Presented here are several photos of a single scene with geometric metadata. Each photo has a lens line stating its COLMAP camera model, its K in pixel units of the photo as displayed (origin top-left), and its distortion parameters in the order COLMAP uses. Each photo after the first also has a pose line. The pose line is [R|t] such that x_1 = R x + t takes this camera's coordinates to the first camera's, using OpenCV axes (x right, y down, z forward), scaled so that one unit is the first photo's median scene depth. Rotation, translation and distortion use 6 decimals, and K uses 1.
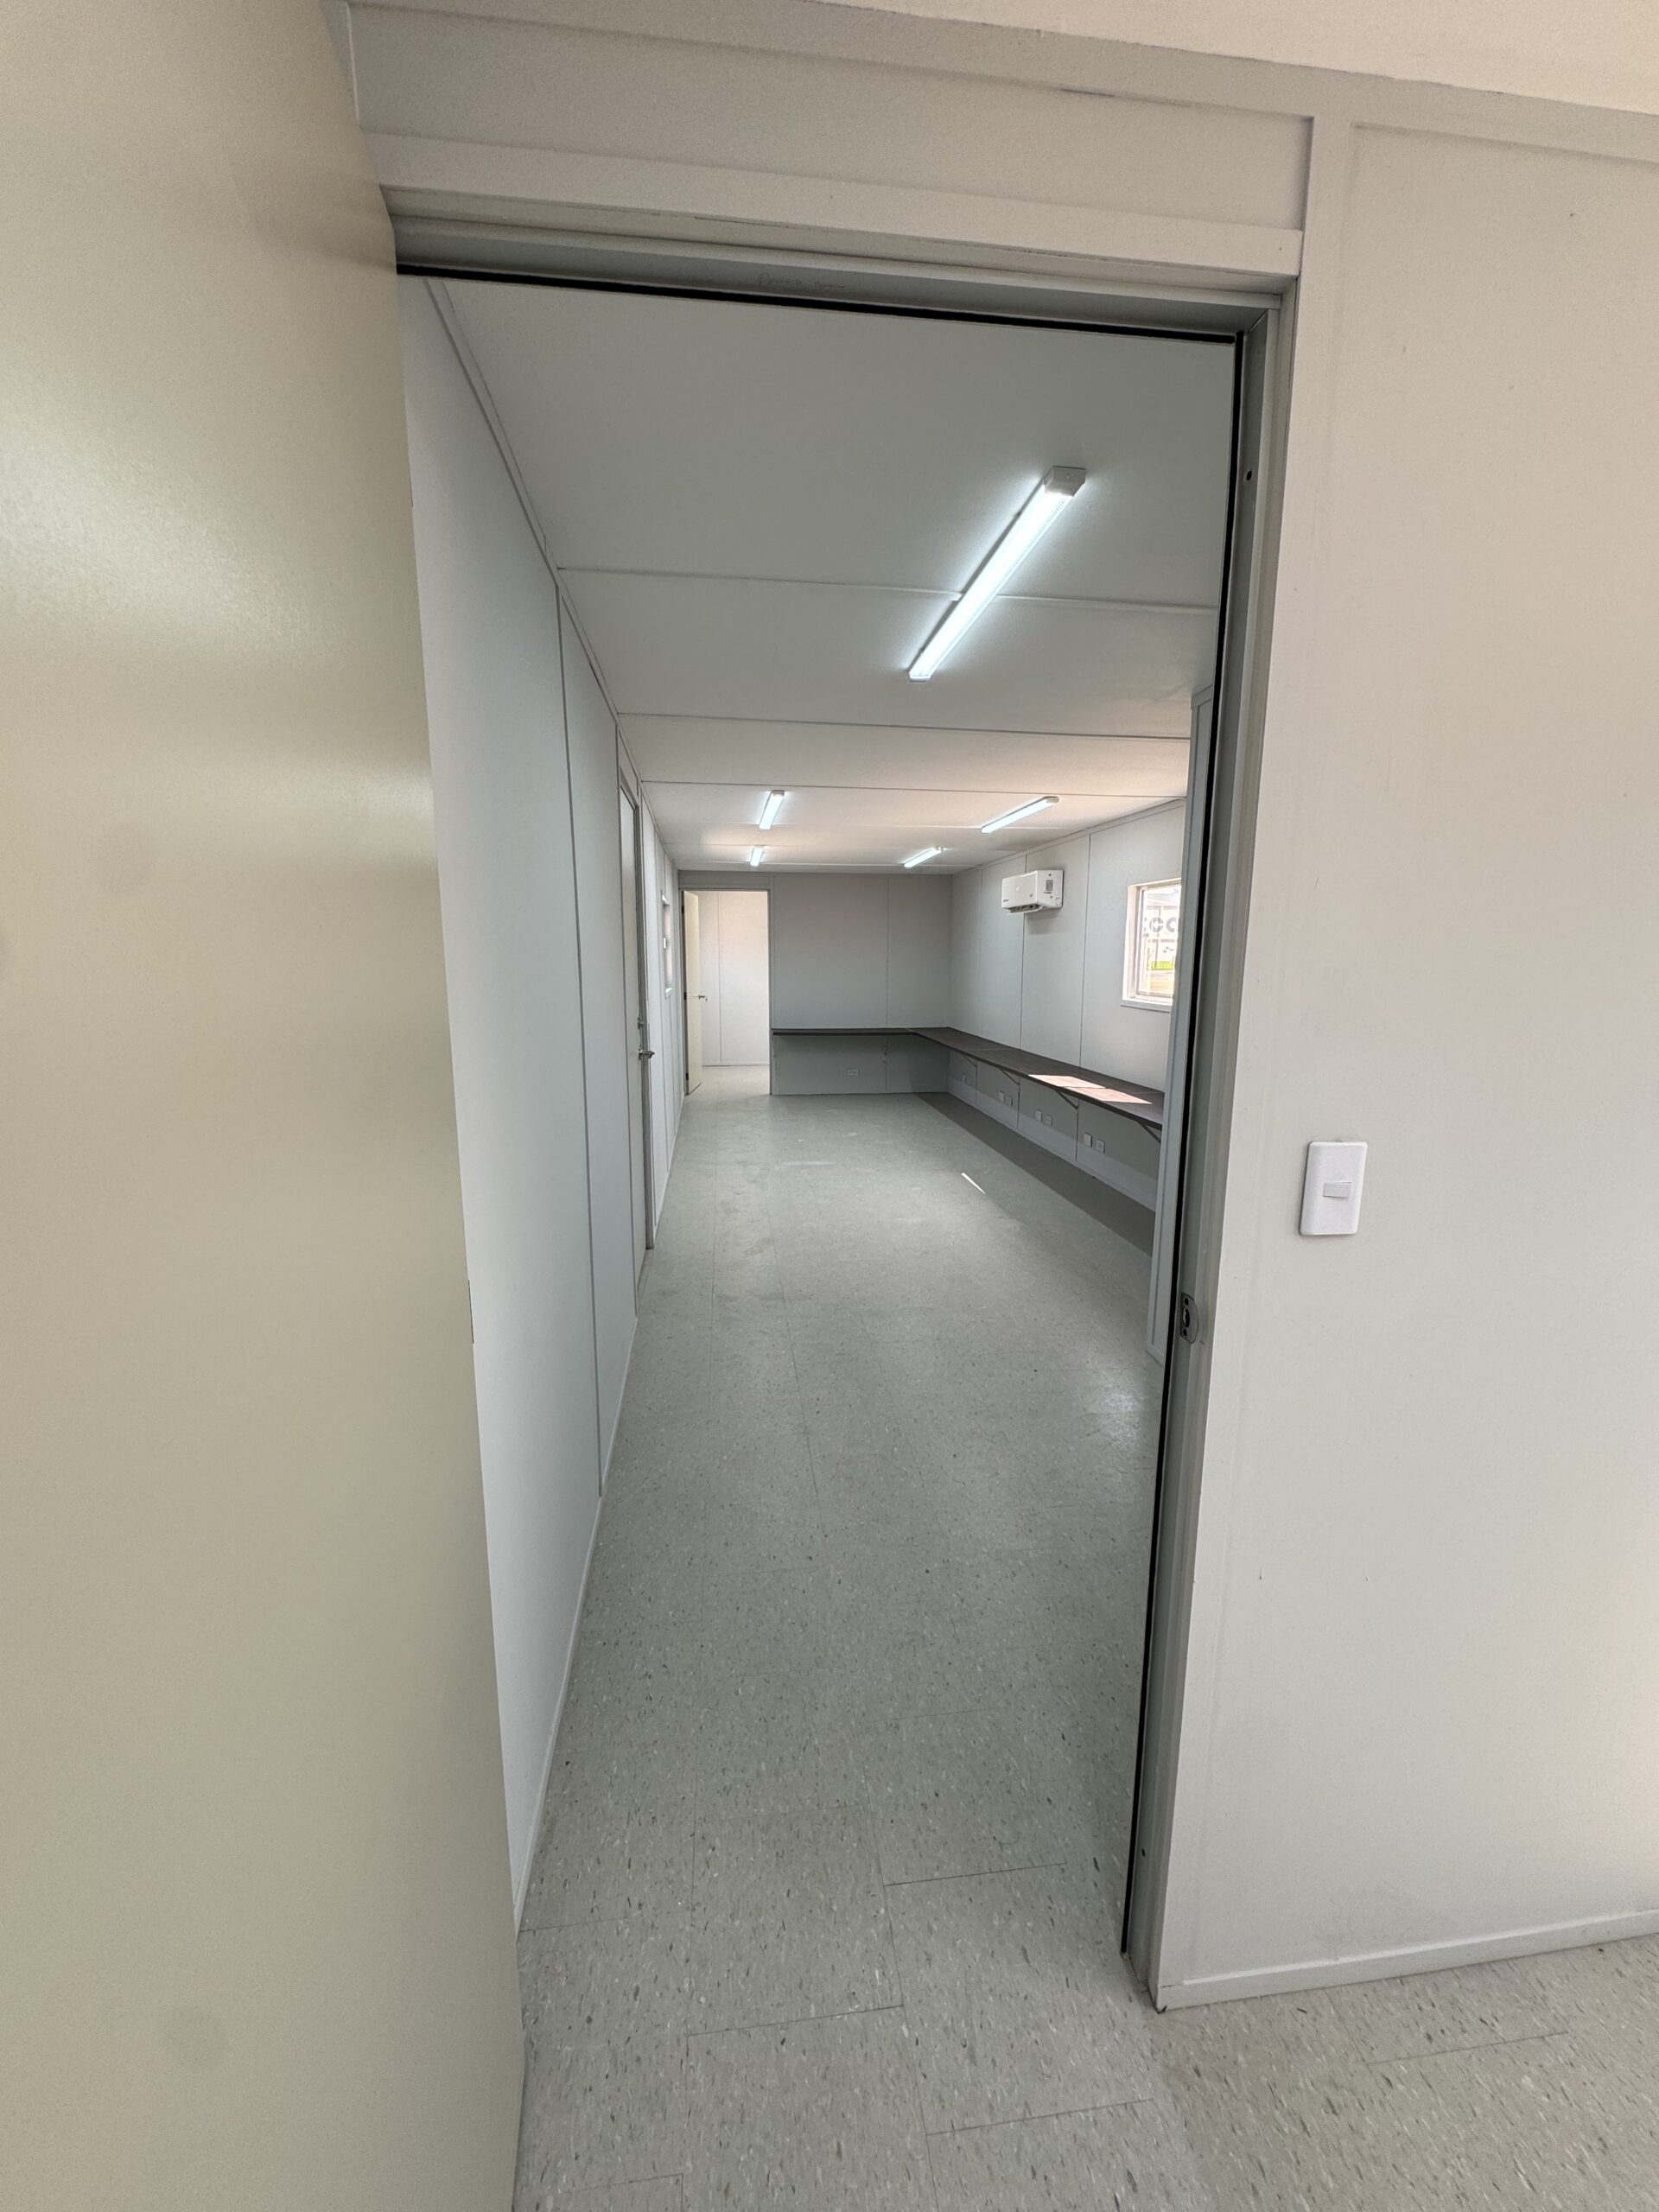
lens RADIAL K [[886.6, 0, 829.9], [0, 886.6, 1110.6], [0, 0, 1]] dist [-0.001643, 0.000361]
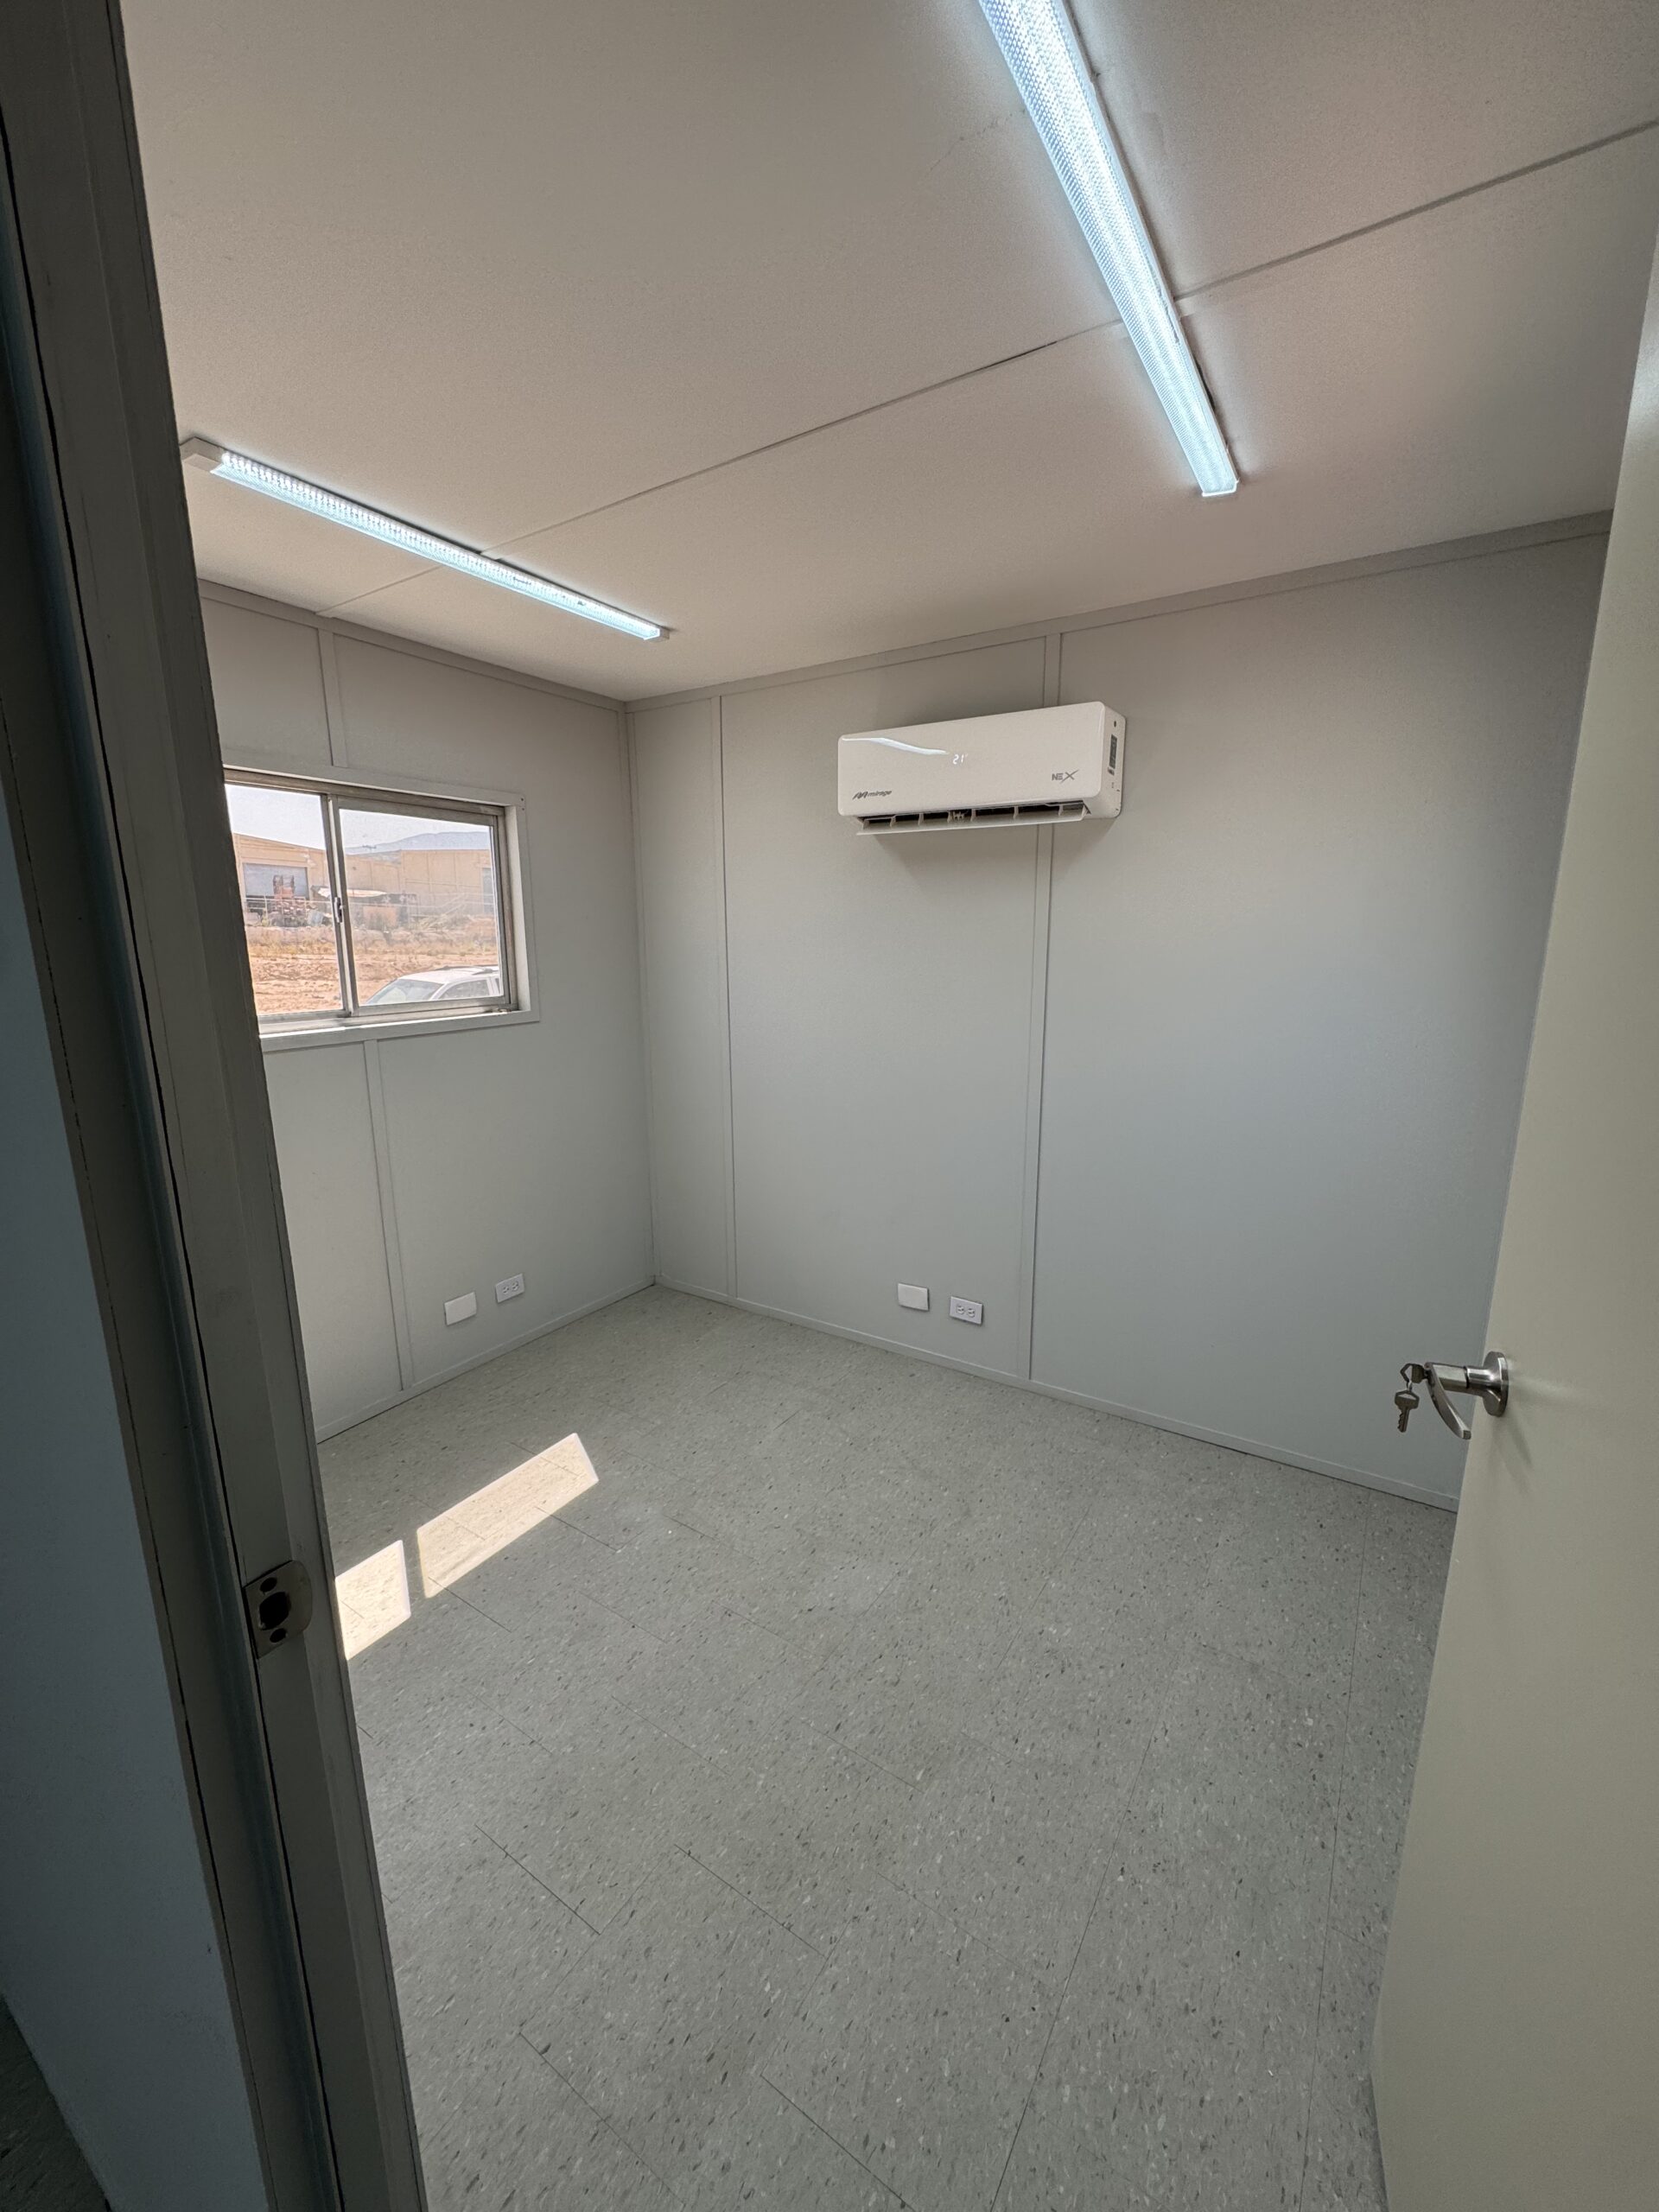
lens RADIAL K [[883.9, 0, 829.8], [0, 883.9, 1109.7], [0, 0, 1]] dist [0.000589, 0.000248]
pose [[-0.766965, -0.129310, 0.628525, -0.160047], [0.113520, 0.936694, 0.331237, -0.195343], [-0.631568, 0.325397, -0.703732, 1.078961]]
